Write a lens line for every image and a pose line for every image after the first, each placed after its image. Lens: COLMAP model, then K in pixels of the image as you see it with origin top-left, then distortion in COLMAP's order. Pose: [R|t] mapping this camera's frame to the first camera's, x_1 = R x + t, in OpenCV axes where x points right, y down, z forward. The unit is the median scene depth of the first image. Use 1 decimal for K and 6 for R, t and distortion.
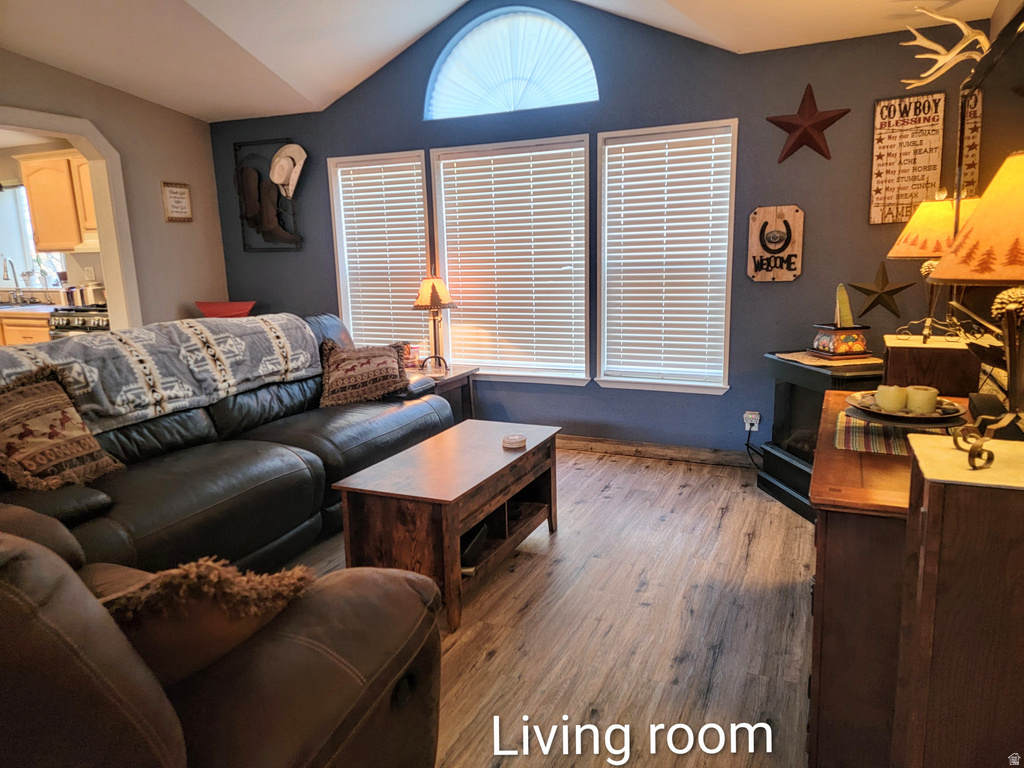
lens RADIAL K [[695.2, 0, 512.0], [0, 695.2, 384.0], [0, 0, 1]] dist [0.068941, 0.000730]
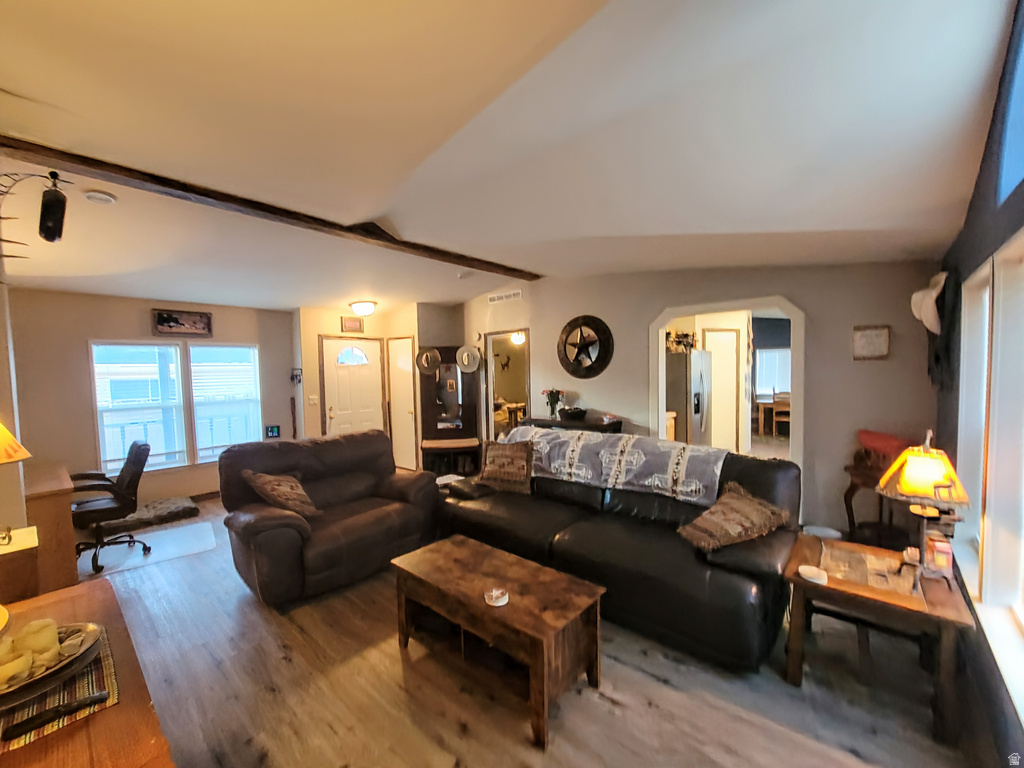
lens RADIAL K [[413.9, 0, 512.0], [0, 413.9, 384.0], [0, 0, 1]] dist [-0.000722, -0.000050]
pose [[-0.296980, 0.062660, -0.952826, 0.477994], [-0.147224, 0.982908, 0.110526, -0.257065], [0.943466, 0.173103, -0.282679, 0.945761]]
